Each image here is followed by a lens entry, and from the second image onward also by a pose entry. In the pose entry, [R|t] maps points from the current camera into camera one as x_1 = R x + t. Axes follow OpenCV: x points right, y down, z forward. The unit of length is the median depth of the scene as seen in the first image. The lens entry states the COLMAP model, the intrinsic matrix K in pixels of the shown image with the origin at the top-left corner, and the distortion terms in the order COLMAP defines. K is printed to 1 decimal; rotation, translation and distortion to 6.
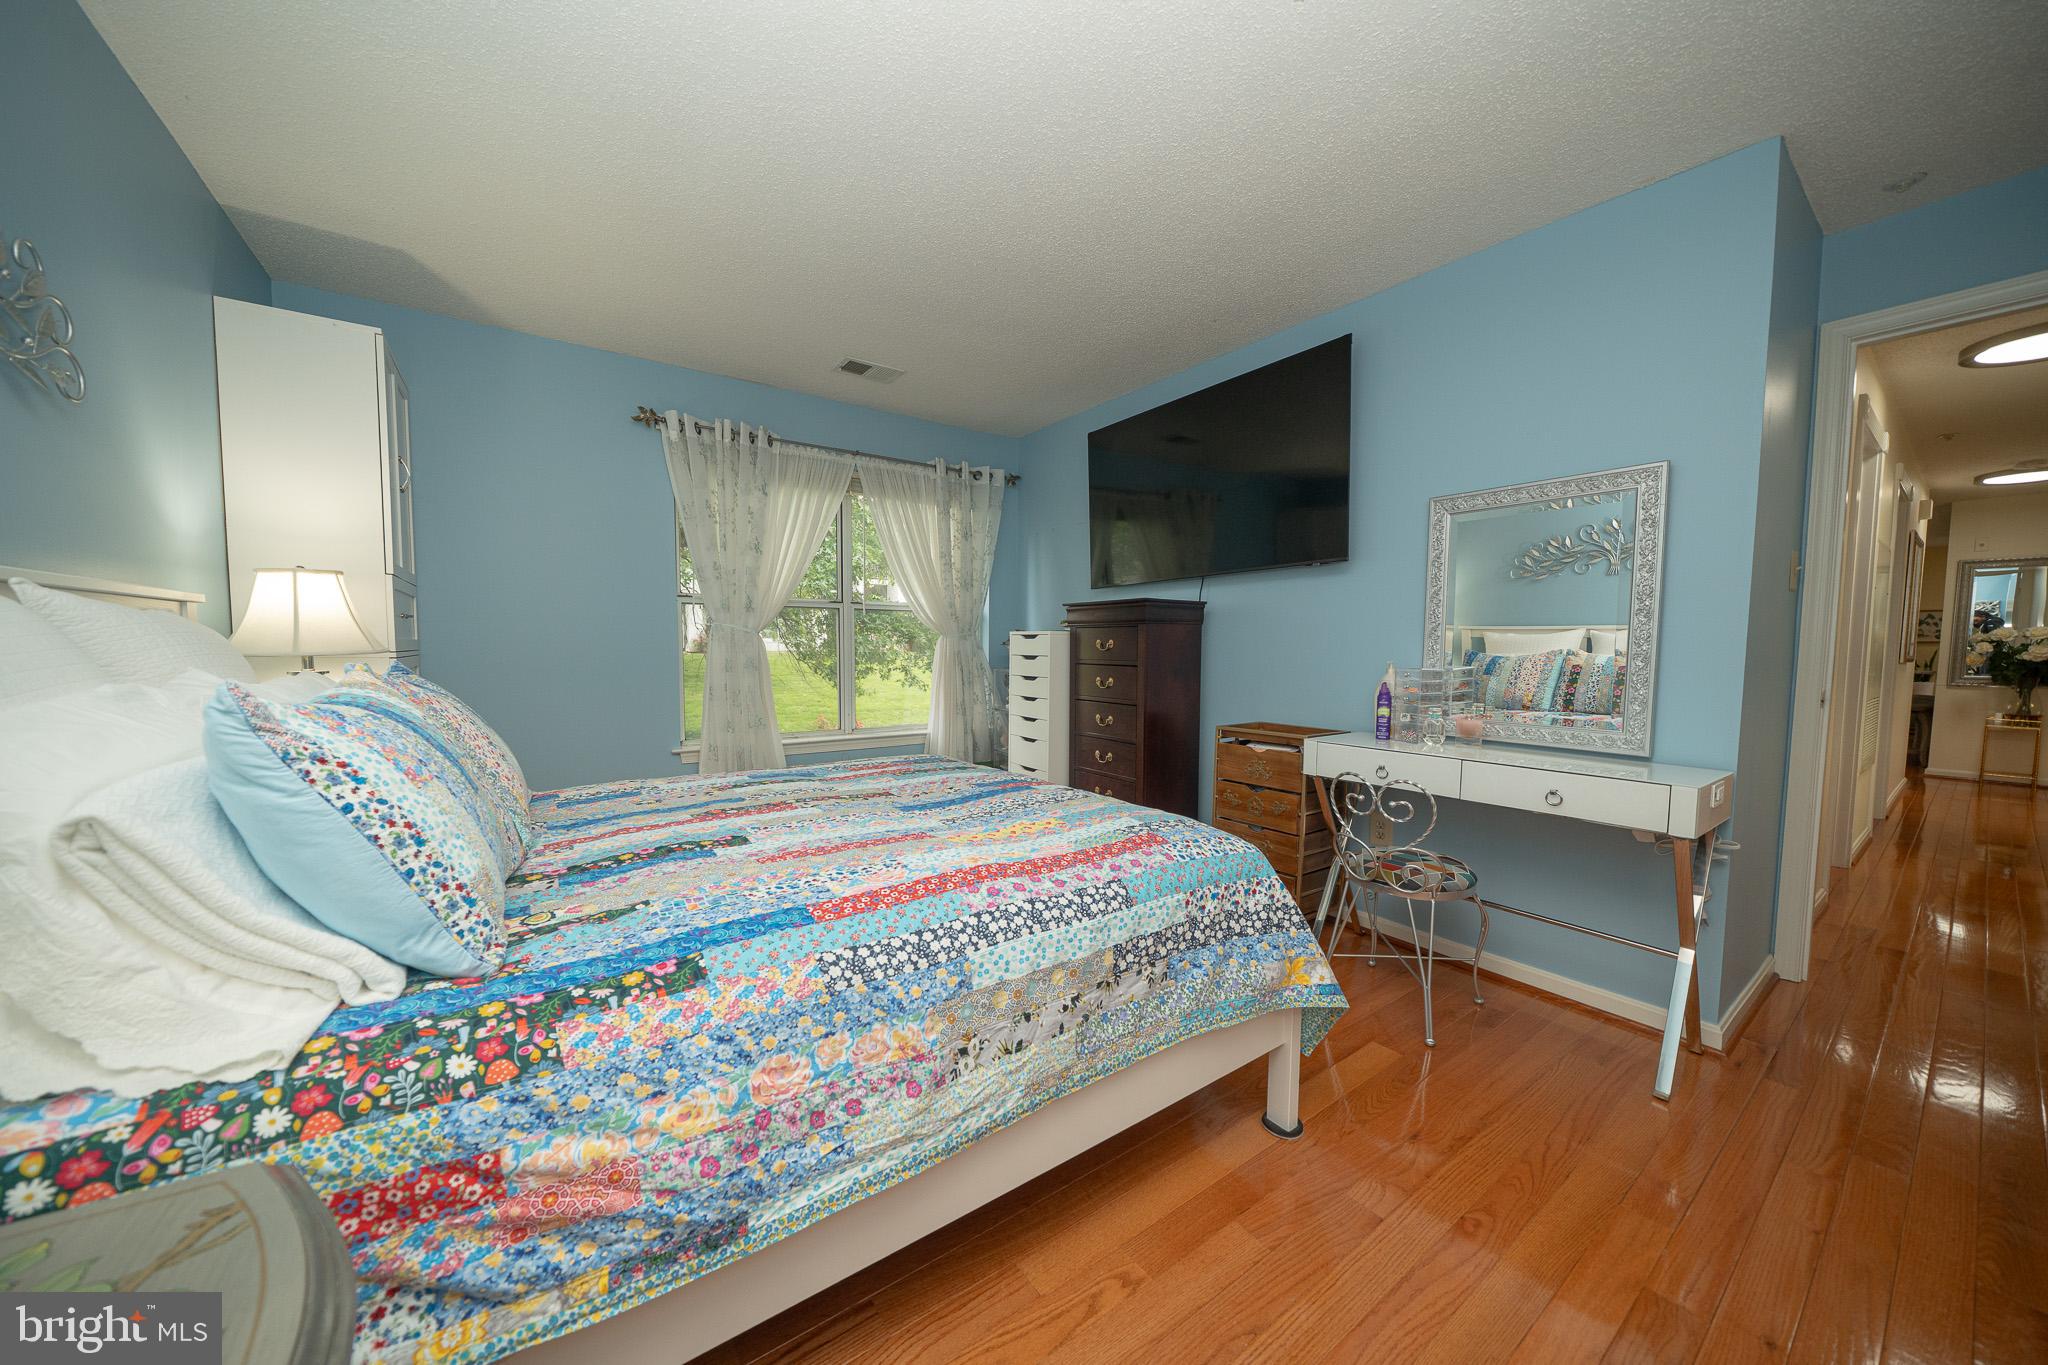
lens RADIAL K [[696.0, 0, 1027.9], [0, 696.0, 690.1], [0, 0, 1]] dist [-0.006524, 0.000221]
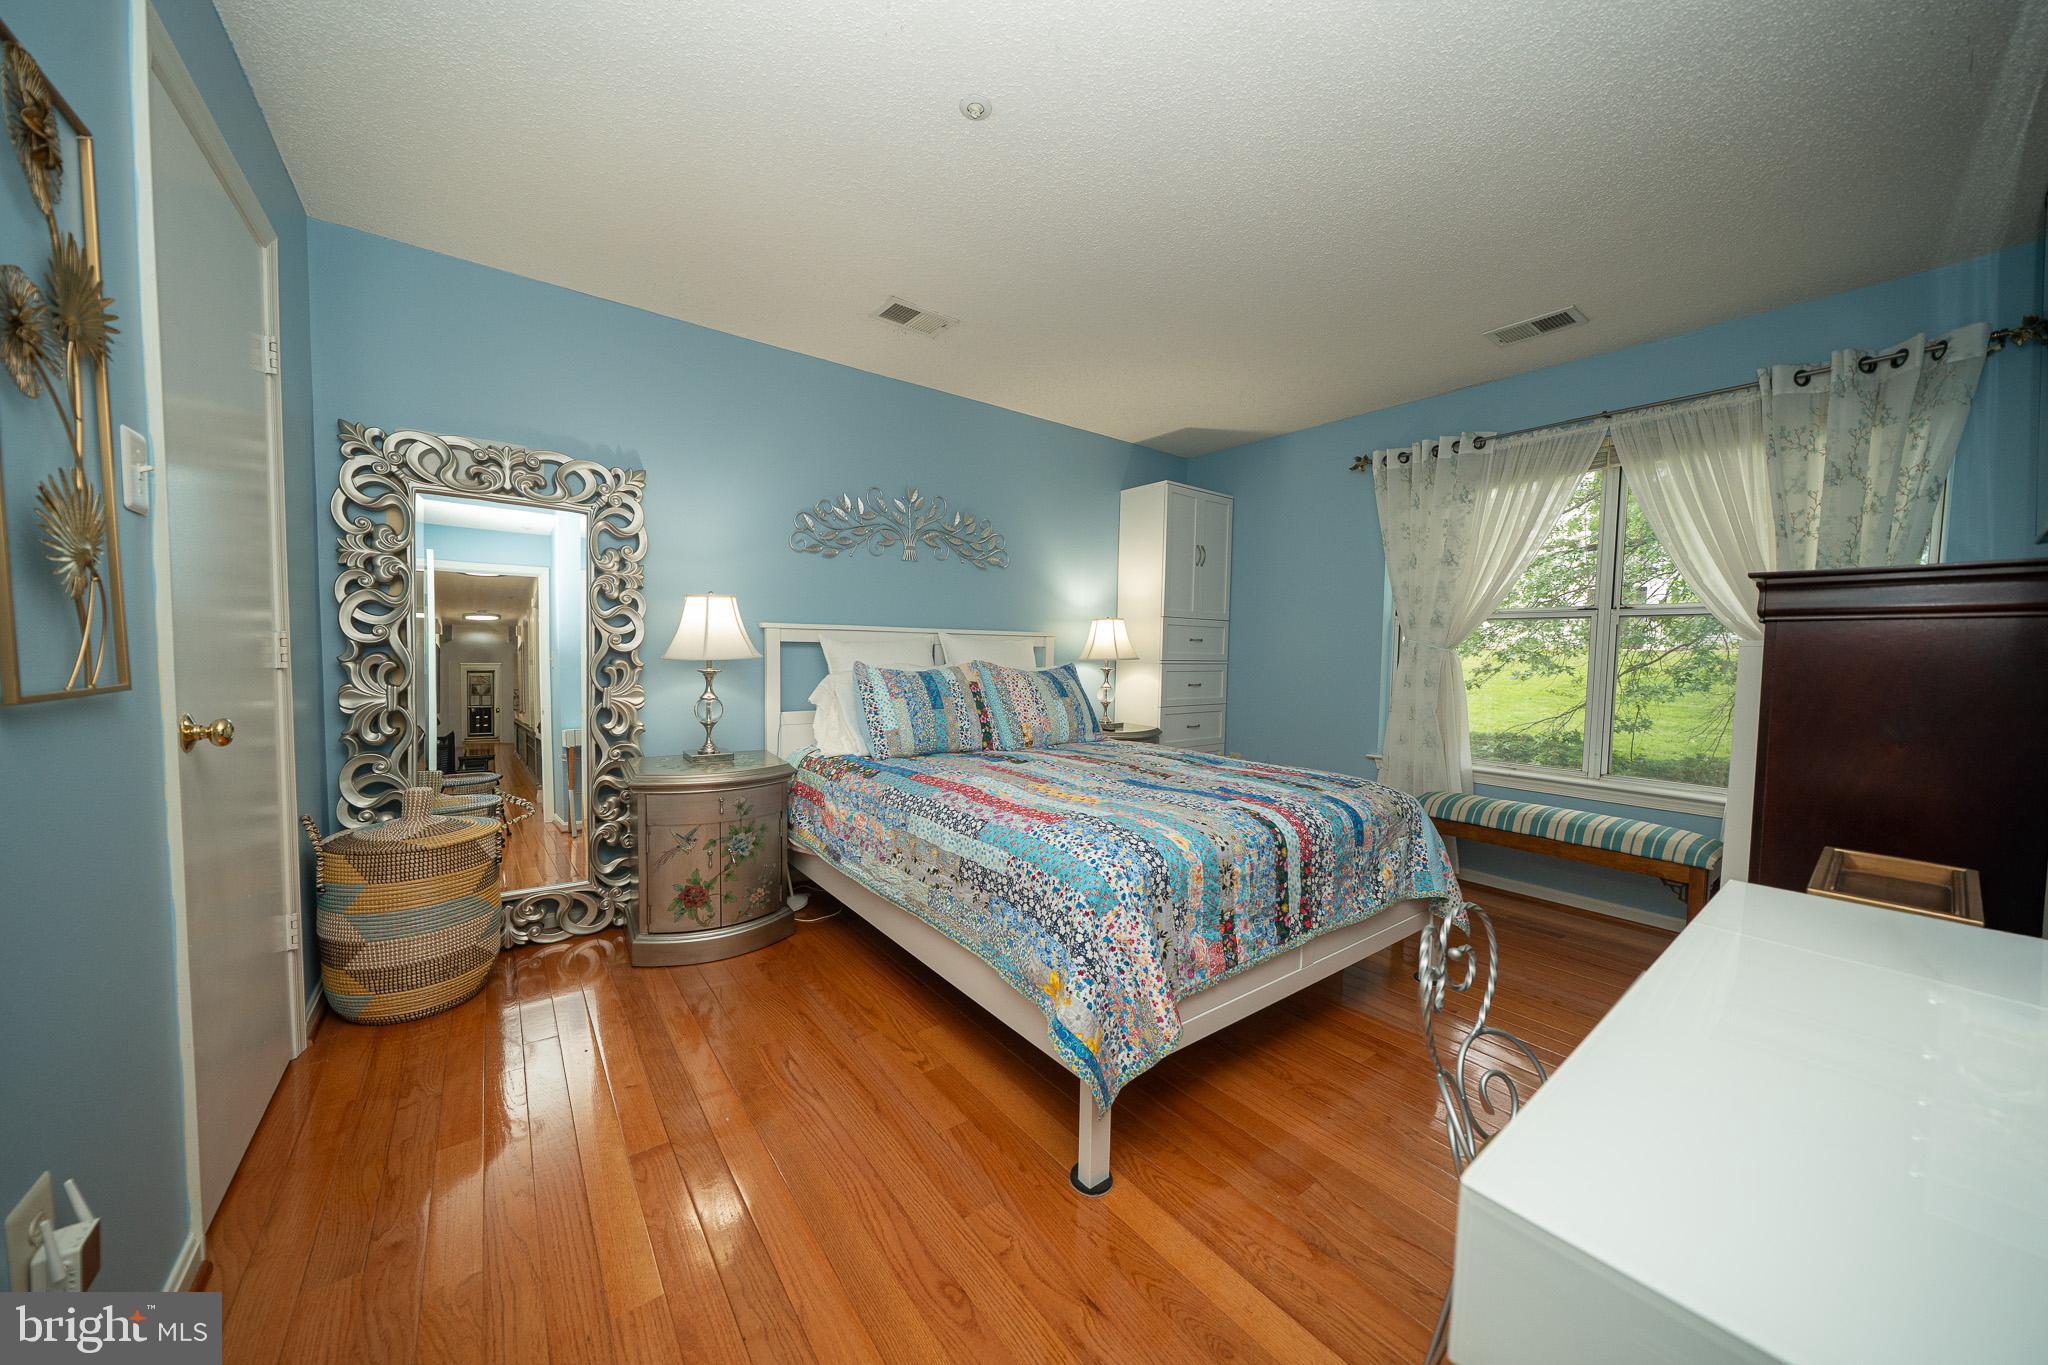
lens RADIAL K [[696.0, 0, 1017.6], [0, 696.0, 695.4], [0, 0, 1]] dist [-0.006524, 0.000221]
pose [[0.033780, 0.059954, -0.997629, 1.433425], [-0.081878, 0.995010, 0.057024, -0.056763], [0.996070, 0.079758, 0.038520, 0.949051]]
